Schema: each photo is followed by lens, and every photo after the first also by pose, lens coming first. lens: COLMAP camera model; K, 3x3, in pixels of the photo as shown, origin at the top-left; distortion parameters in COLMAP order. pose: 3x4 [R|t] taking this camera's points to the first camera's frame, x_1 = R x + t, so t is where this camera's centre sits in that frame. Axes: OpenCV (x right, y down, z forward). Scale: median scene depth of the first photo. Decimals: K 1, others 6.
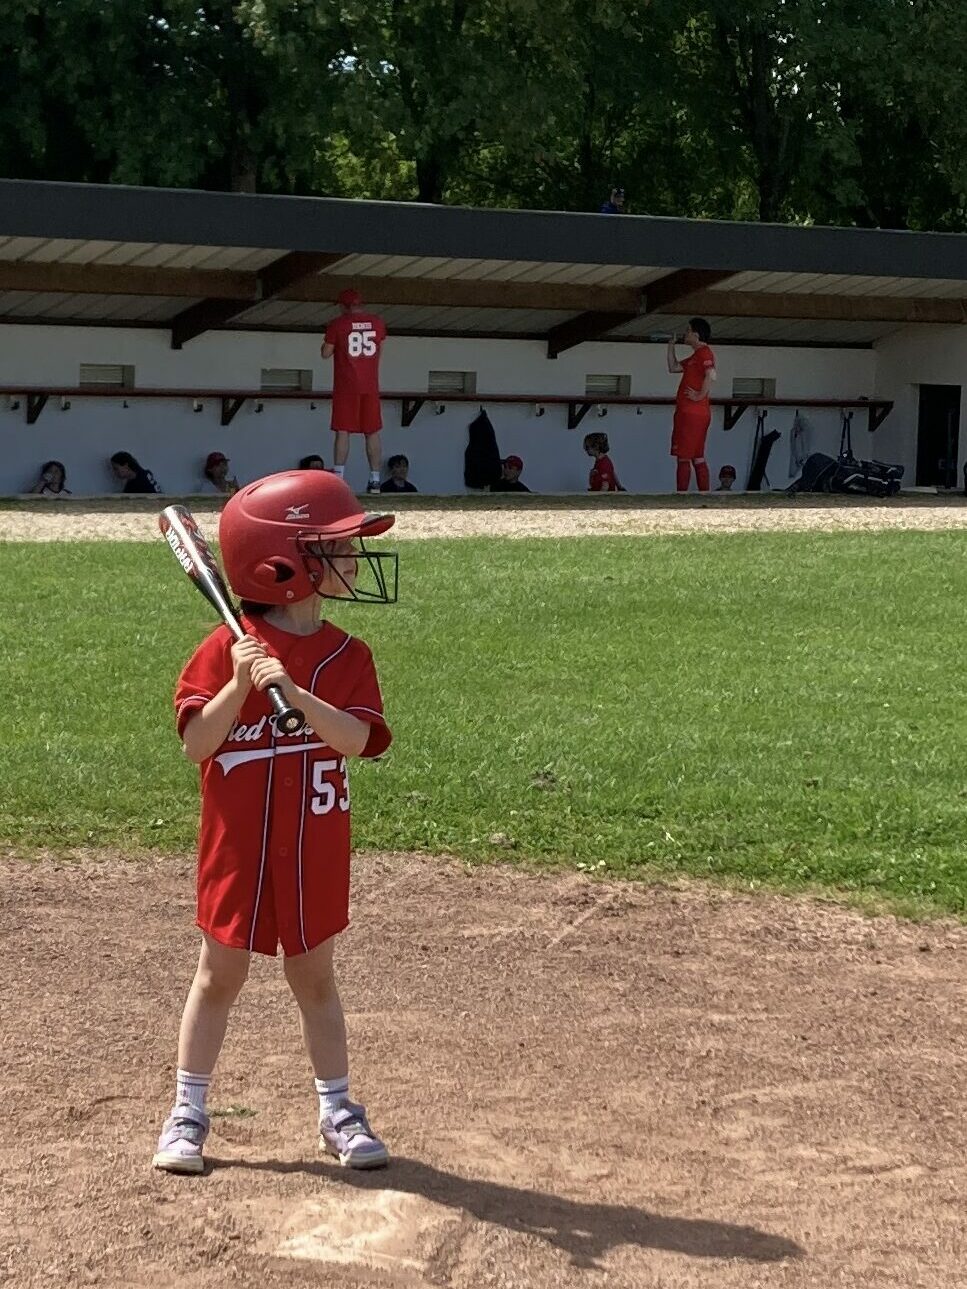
lens RADIAL K [[3123.4, 0, 372.1], [0, 3123.4, 642.8], [0, 0, 1]] dist [0.264678, -1.569270]
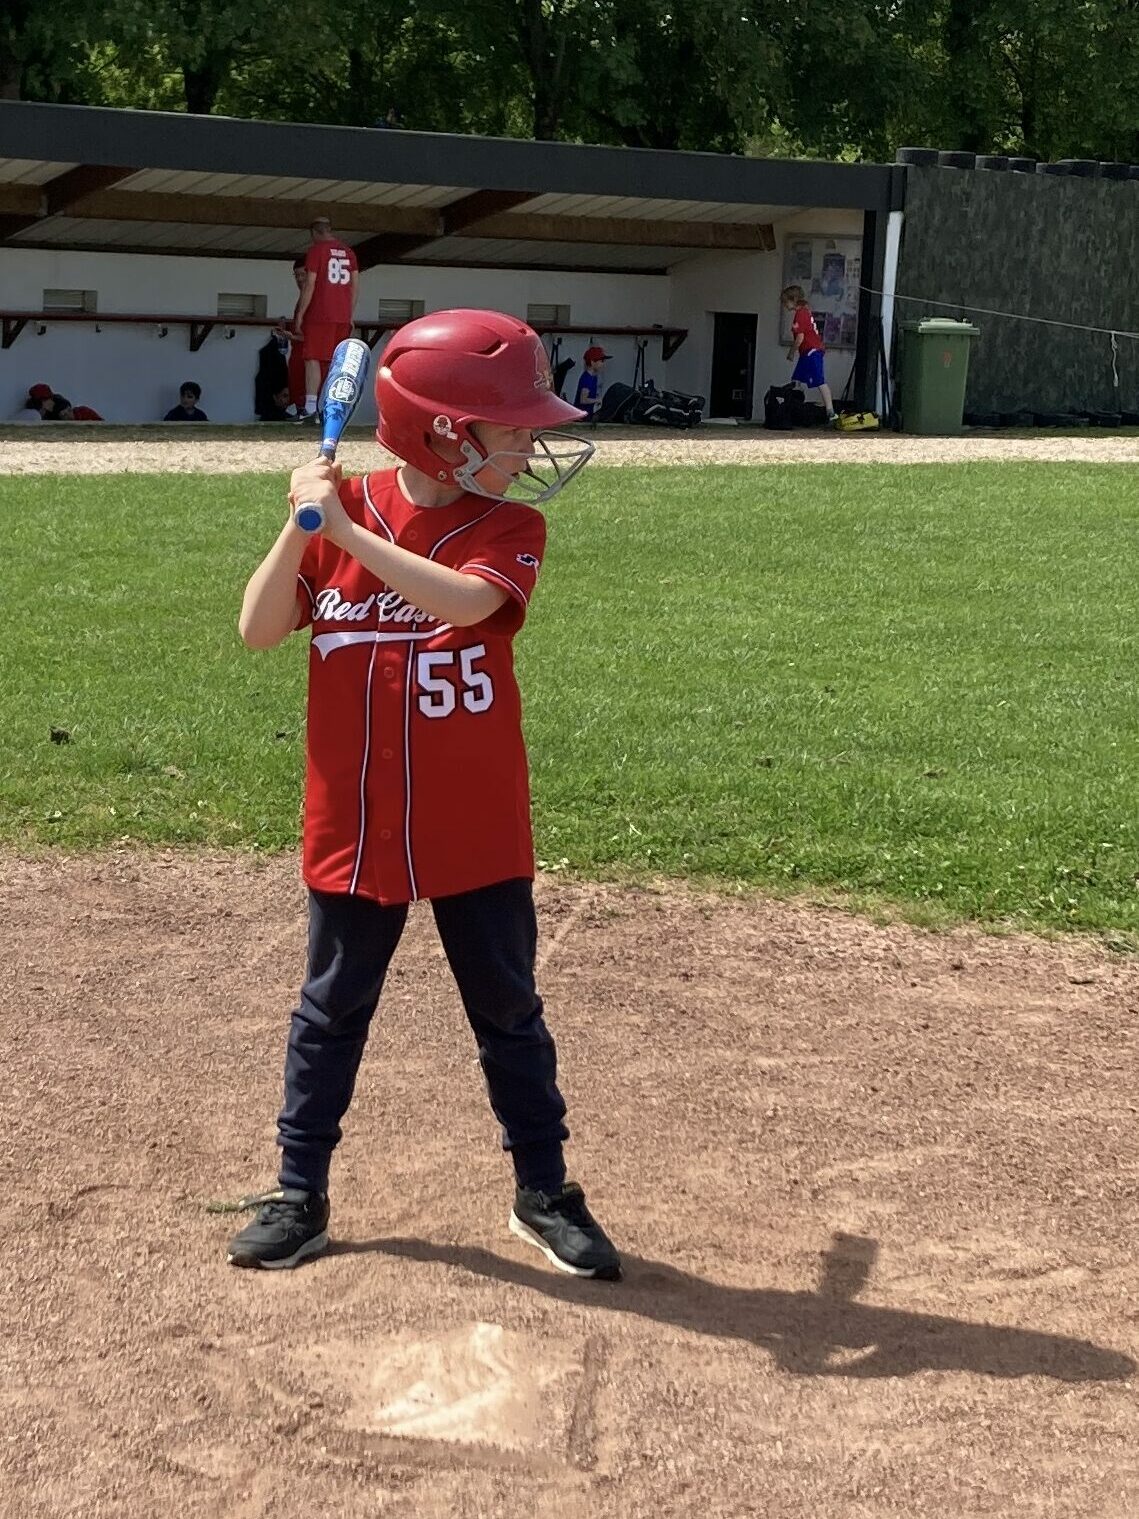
lens RADIAL K [[3207.6, 0, 383.9], [0, 3207.6, 698.2], [0, 0, 1]] dist [0.289117, -1.675989]
pose [[0.997339, -0.000243, 0.072901, -0.045262], [-0.002552, 0.999265, 0.038250, -0.010740], [-0.072857, -0.038334, 0.996605, 0.100807]]
